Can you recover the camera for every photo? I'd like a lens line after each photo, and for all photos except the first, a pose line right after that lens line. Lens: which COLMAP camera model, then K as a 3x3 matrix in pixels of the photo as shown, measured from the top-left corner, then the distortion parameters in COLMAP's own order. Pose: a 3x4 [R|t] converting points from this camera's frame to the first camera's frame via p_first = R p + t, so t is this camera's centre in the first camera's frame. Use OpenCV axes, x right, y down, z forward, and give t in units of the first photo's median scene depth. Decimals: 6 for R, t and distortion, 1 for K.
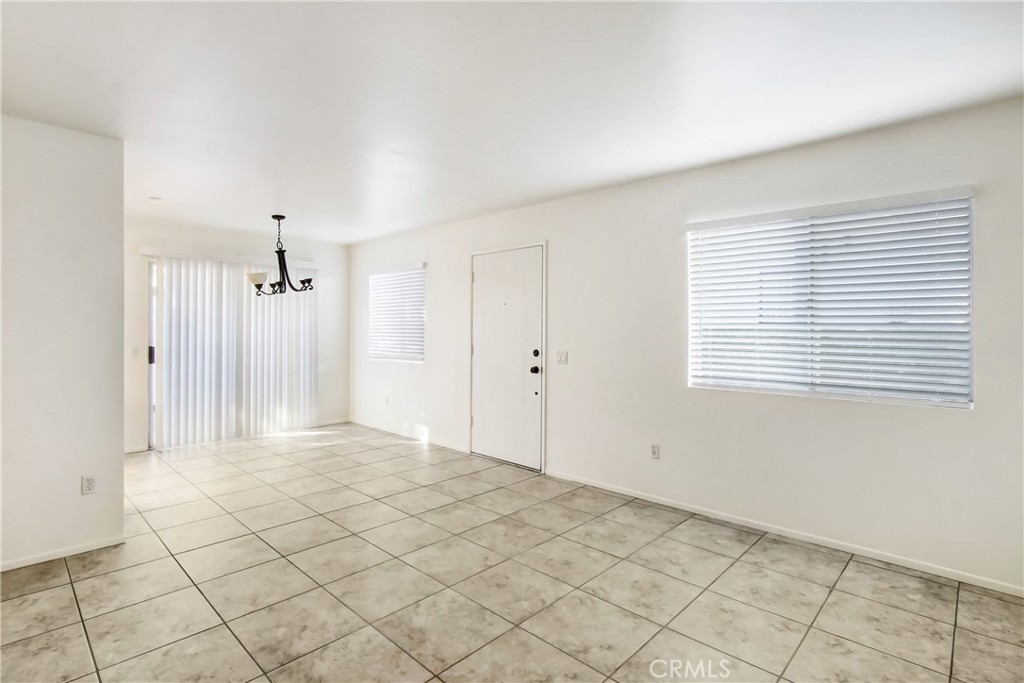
lens RADIAL K [[499.0, 0, 502.8], [0, 499.0, 330.8], [0, 0, 1]] dist [-0.016188, 0.001067]
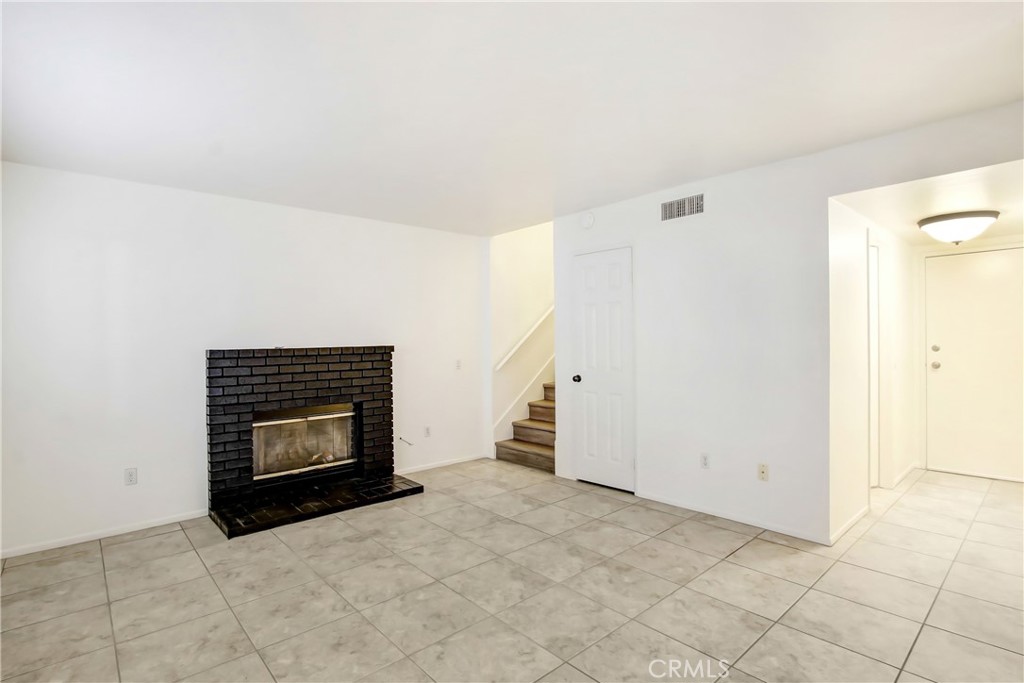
lens RADIAL K [[499.0, 0, 517.9], [0, 499.0, 346.3], [0, 0, 1]] dist [-0.016188, 0.001067]
pose [[-0.997744, 0.010325, 0.066335, -0.214930], [0.011532, 0.999775, 0.017829, -0.002742], [-0.066136, 0.018554, -0.997638, 1.838816]]
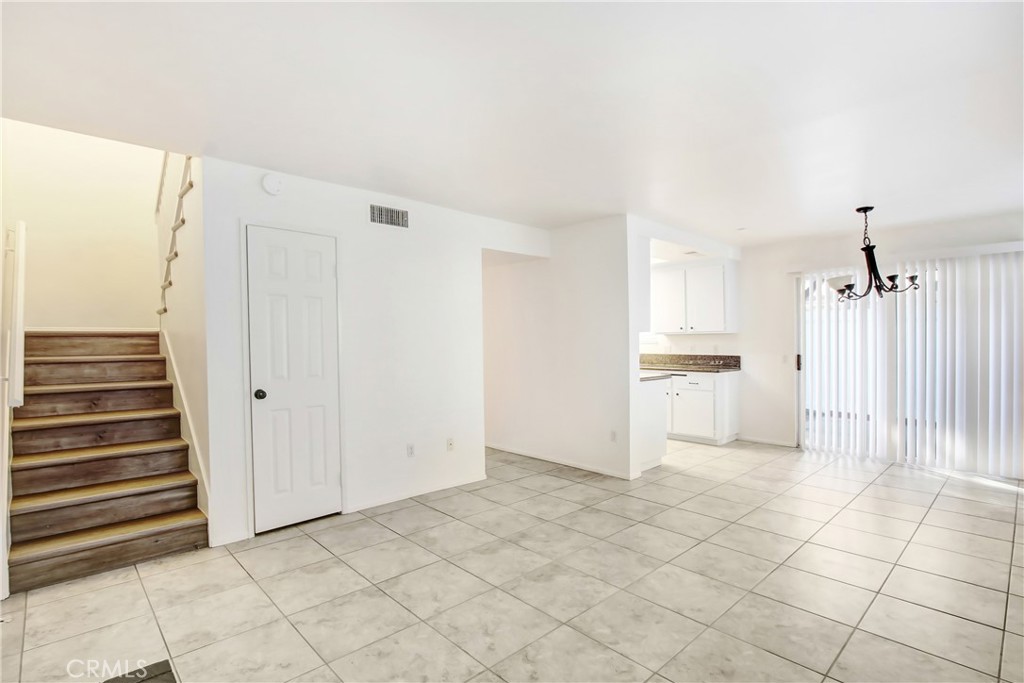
lens RADIAL K [[499.0, 0, 476.3], [0, 499.0, 336.8], [0, 0, 1]] dist [-0.016188, 0.001067]
pose [[-0.082333, -0.010283, -0.996552, 0.895819], [-0.002521, 0.999946, -0.010109, 0.010114], [0.996602, 0.001680, -0.082354, 0.754722]]
